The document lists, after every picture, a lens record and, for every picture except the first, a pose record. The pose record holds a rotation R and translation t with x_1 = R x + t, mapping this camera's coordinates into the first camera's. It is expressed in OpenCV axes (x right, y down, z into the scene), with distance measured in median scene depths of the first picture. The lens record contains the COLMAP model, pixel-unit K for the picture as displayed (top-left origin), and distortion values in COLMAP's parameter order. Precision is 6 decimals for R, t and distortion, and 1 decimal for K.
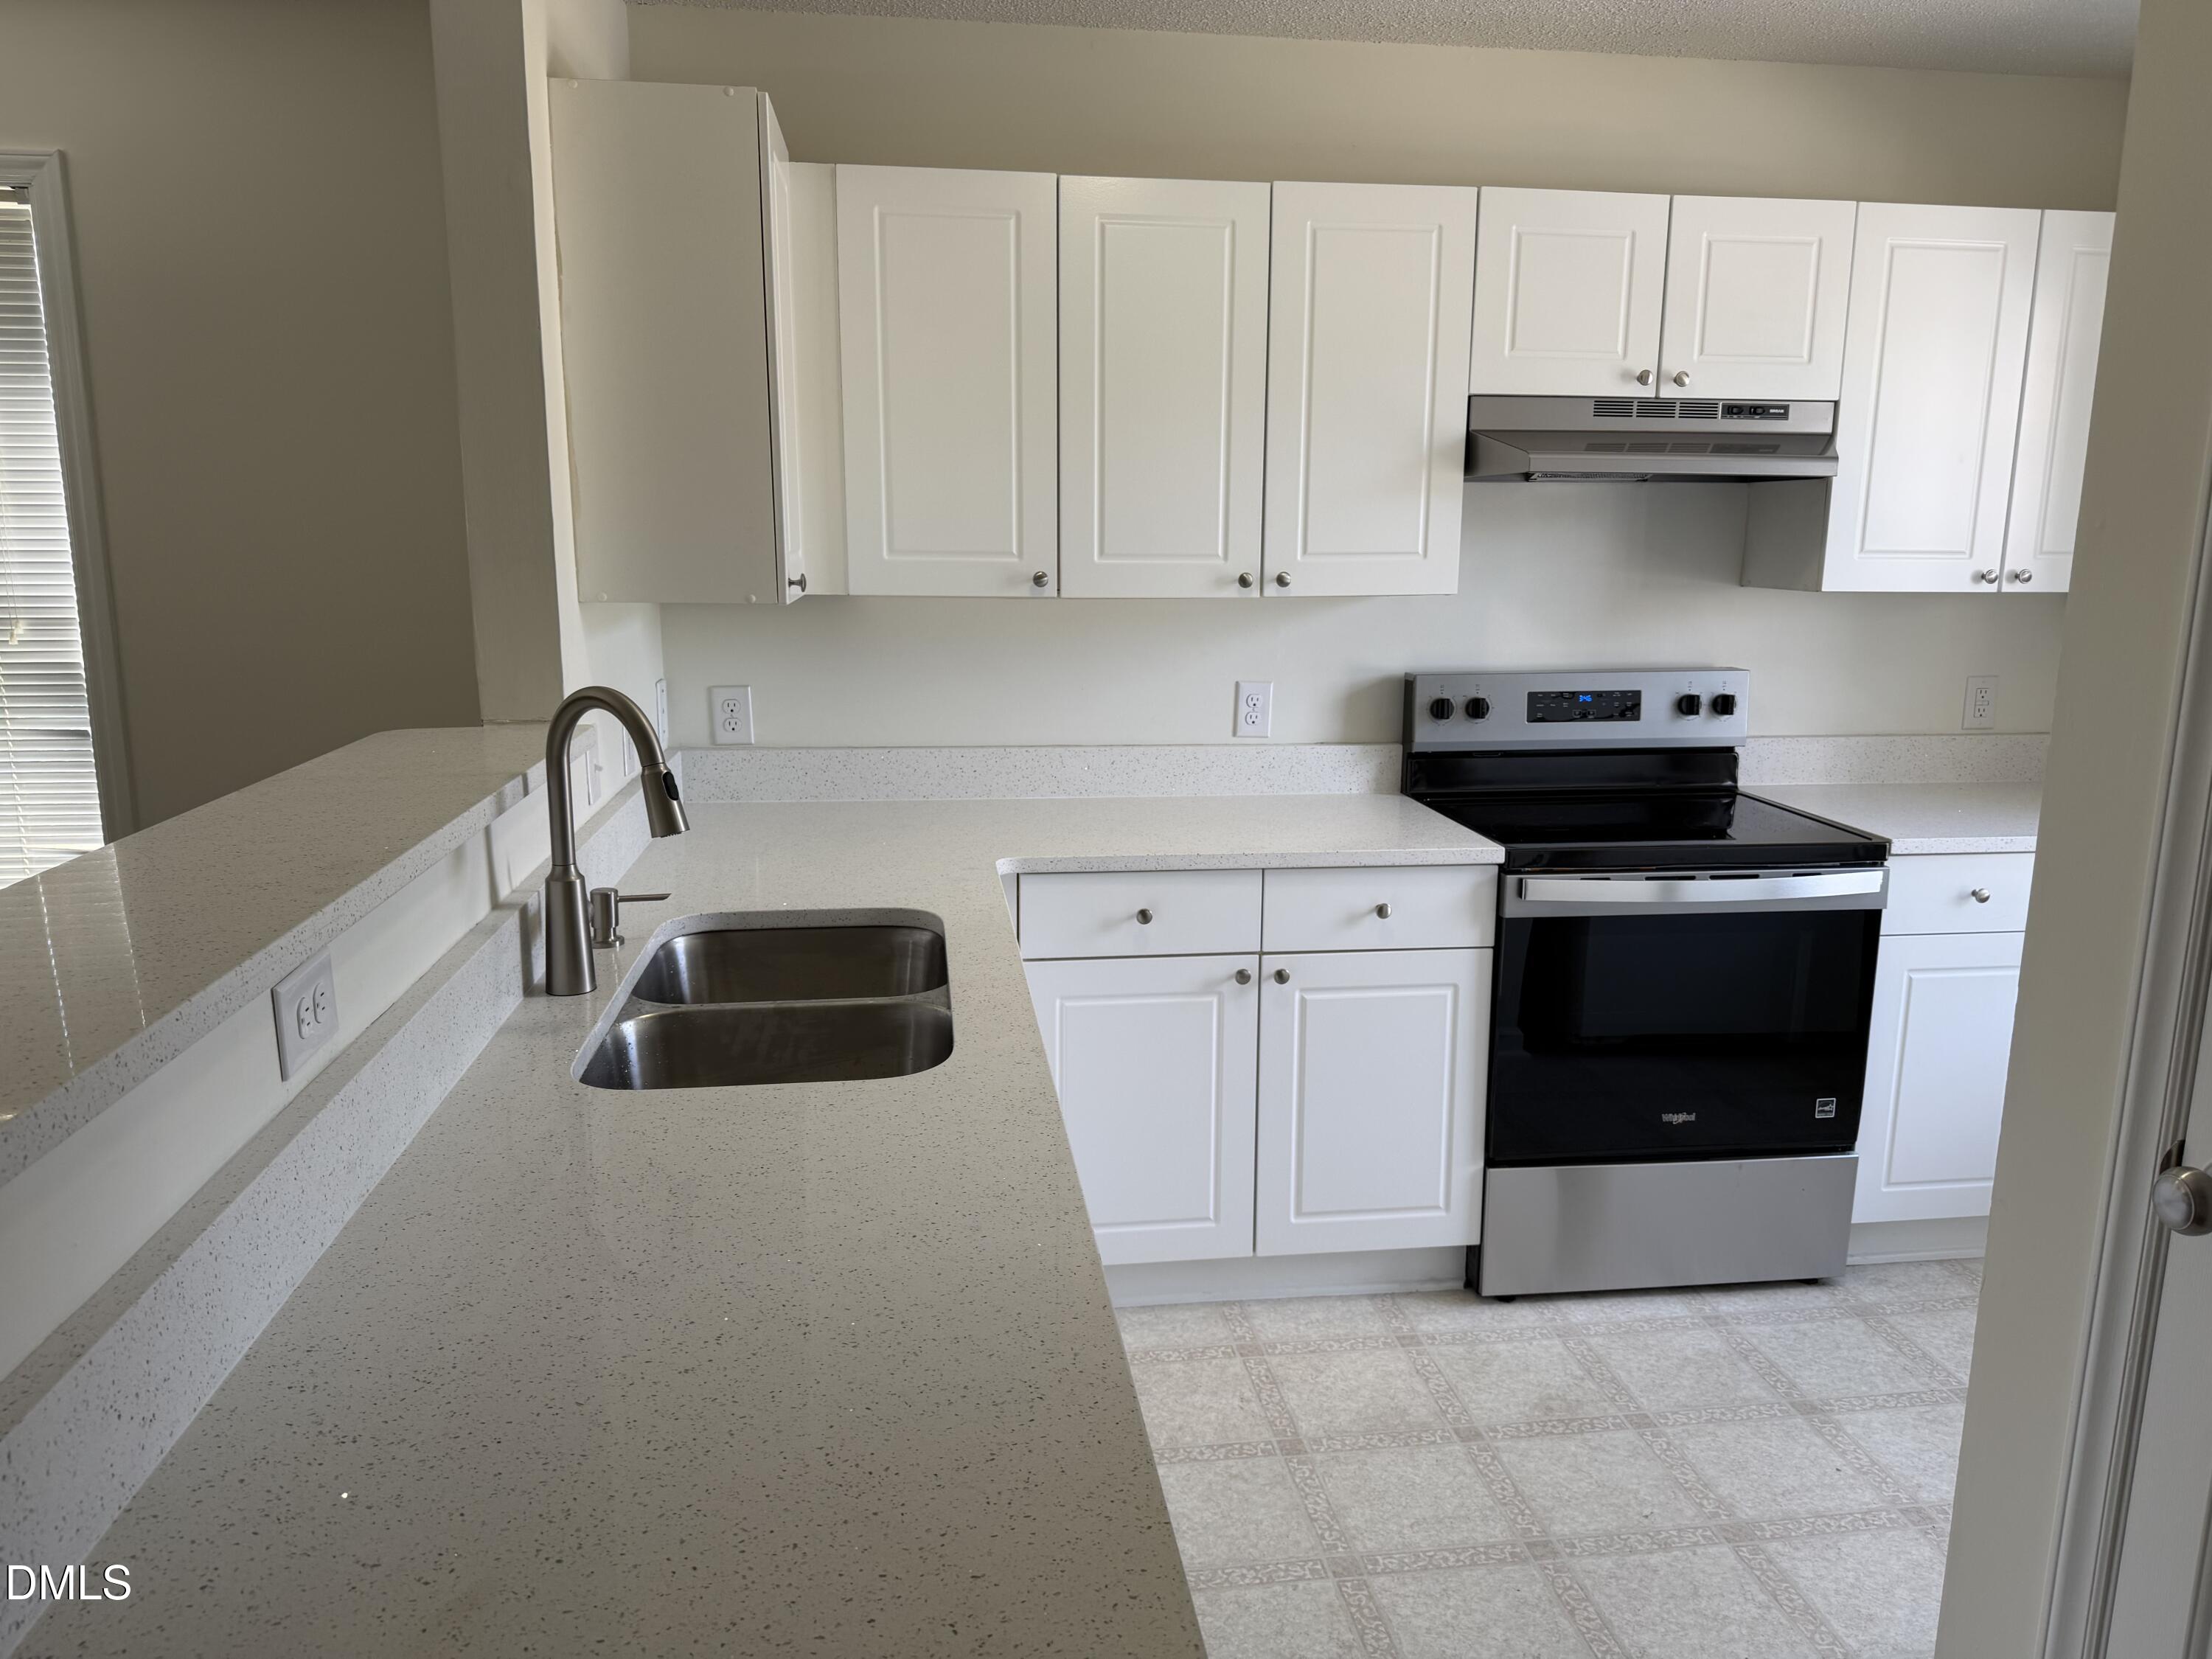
lens RADIAL K [[1560.7, 0, 1106.0], [0, 1560.7, 829.5], [0, 0, 1]] dist [0.156675, -0.289043]
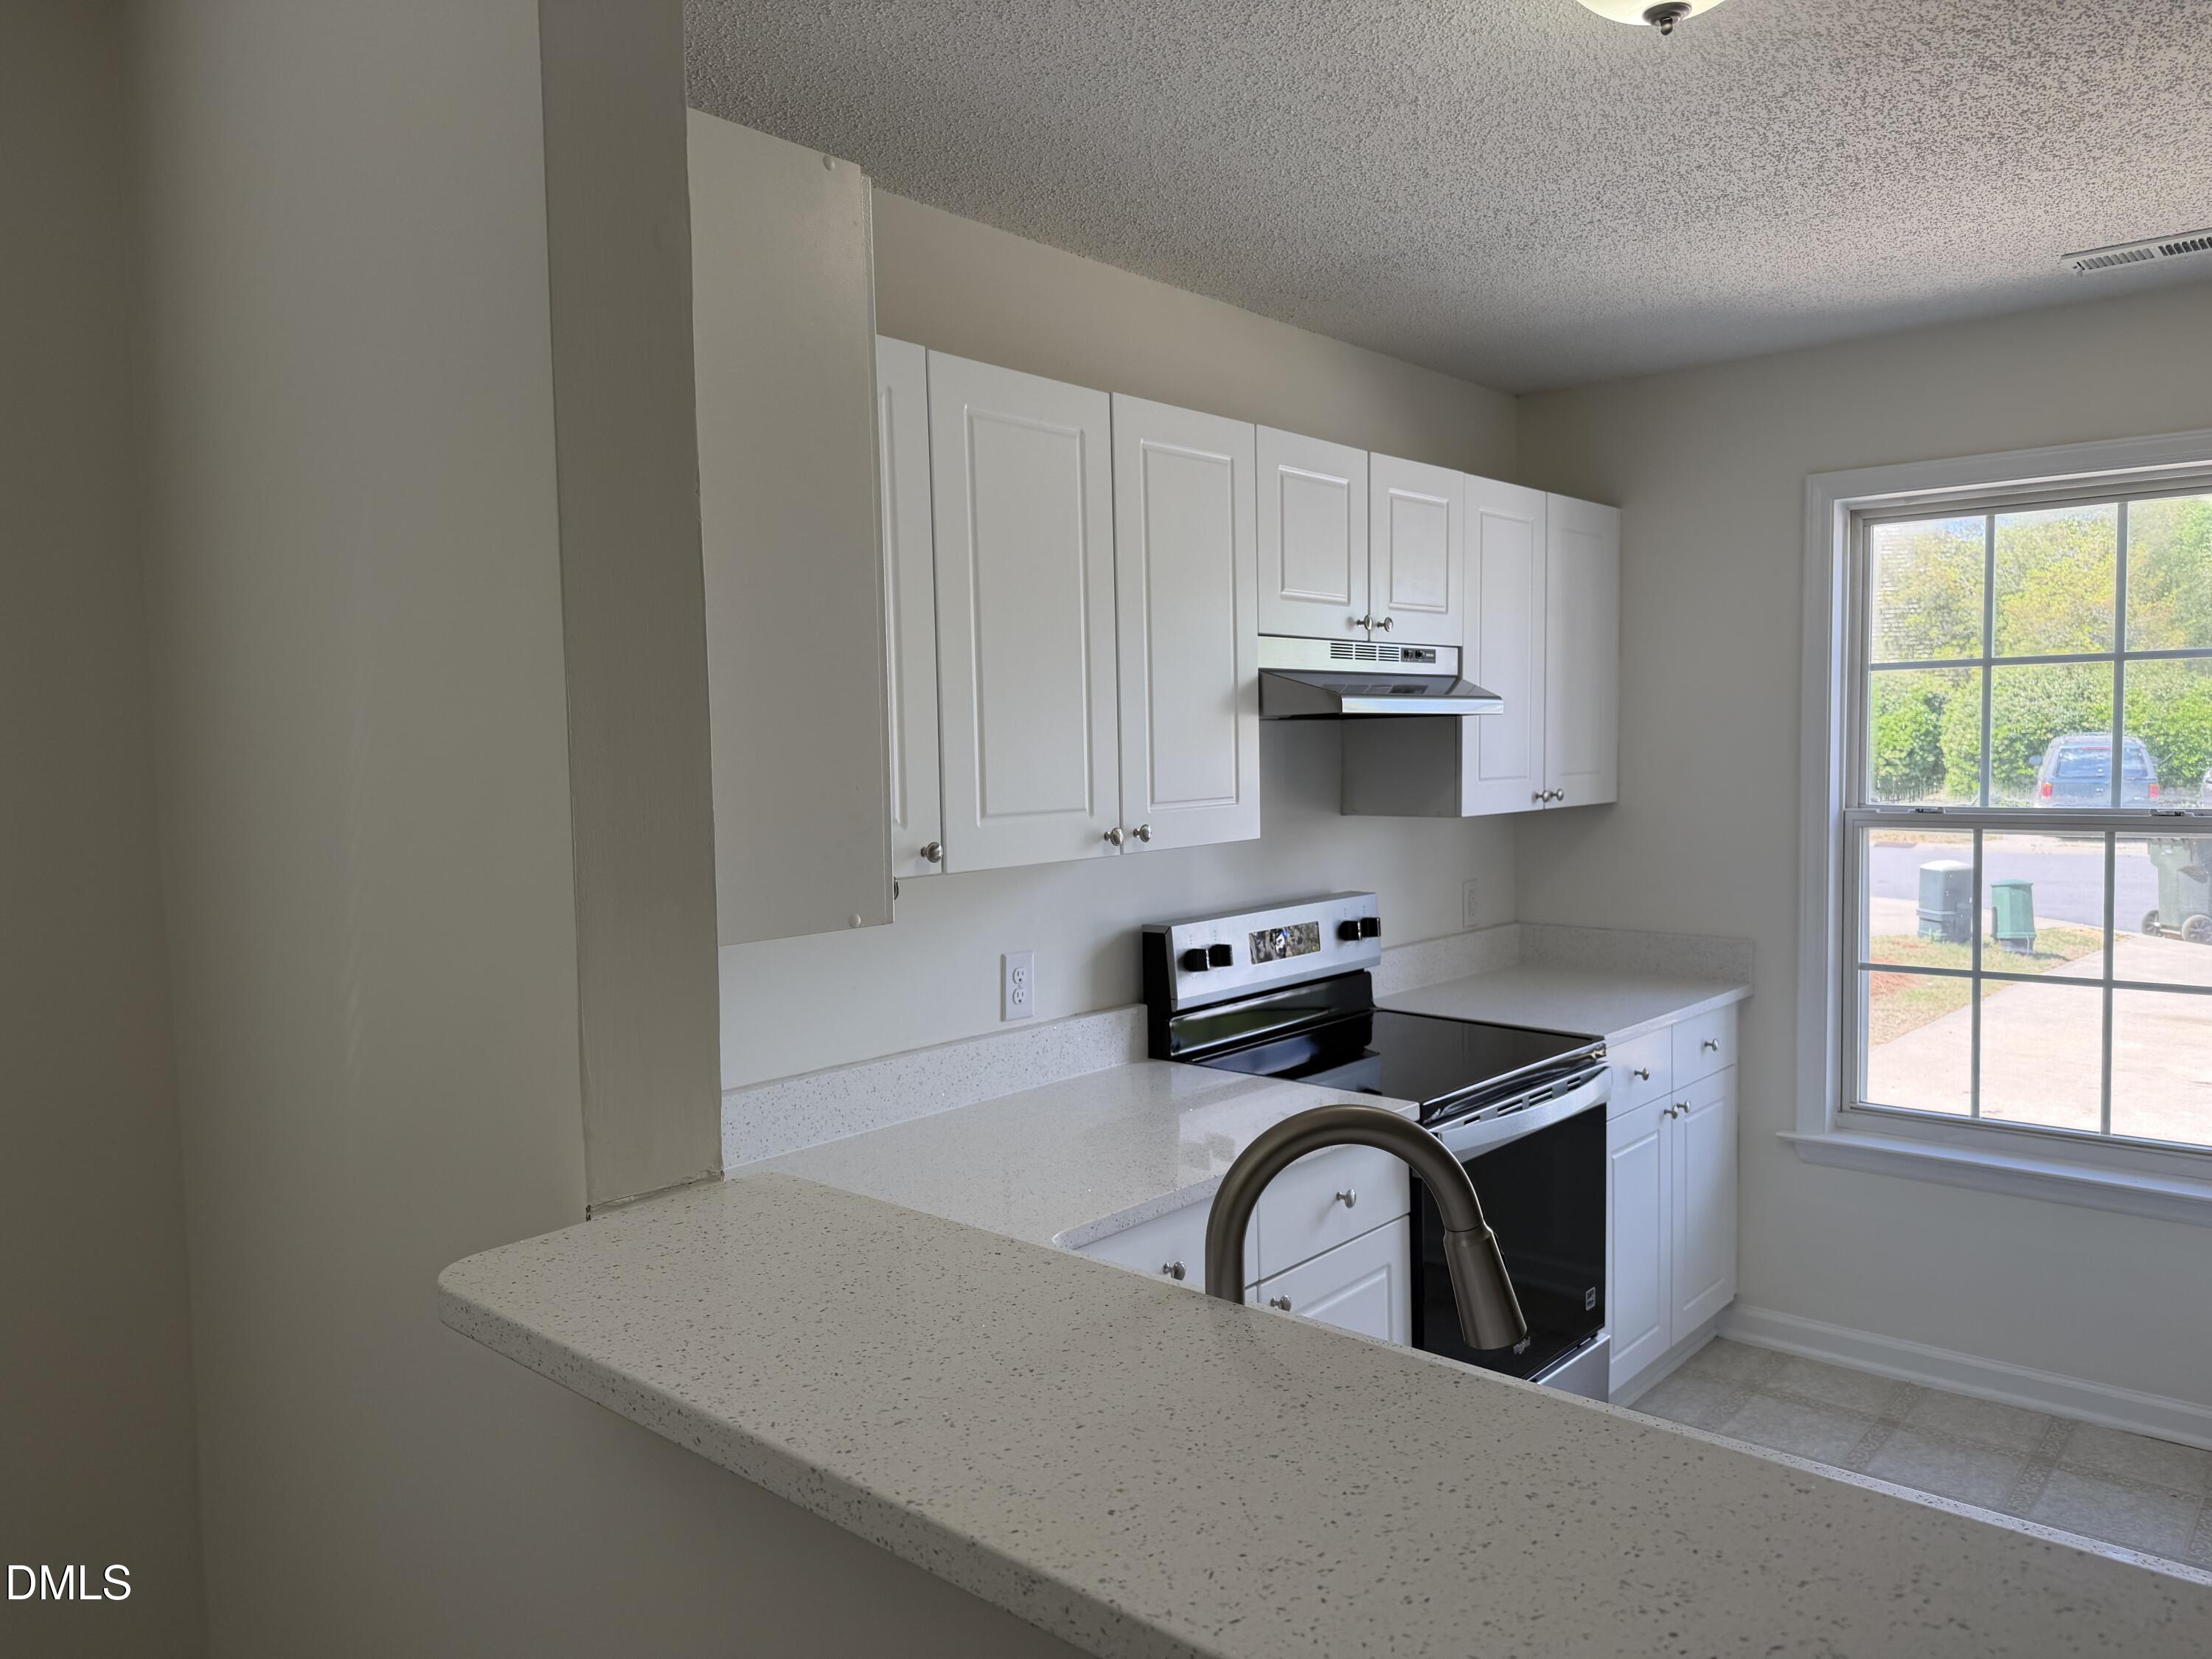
lens RADIAL K [[1560.7, 0, 1106.0], [0, 1560.7, 829.5], [0, 0, 1]] dist [0.156675, -0.289043]
pose [[0.748453, -0.059608, 0.660504, -0.448683], [0.147297, 0.986018, -0.077926, -0.093381], [-0.646623, 0.155614, 0.746768, 0.356444]]
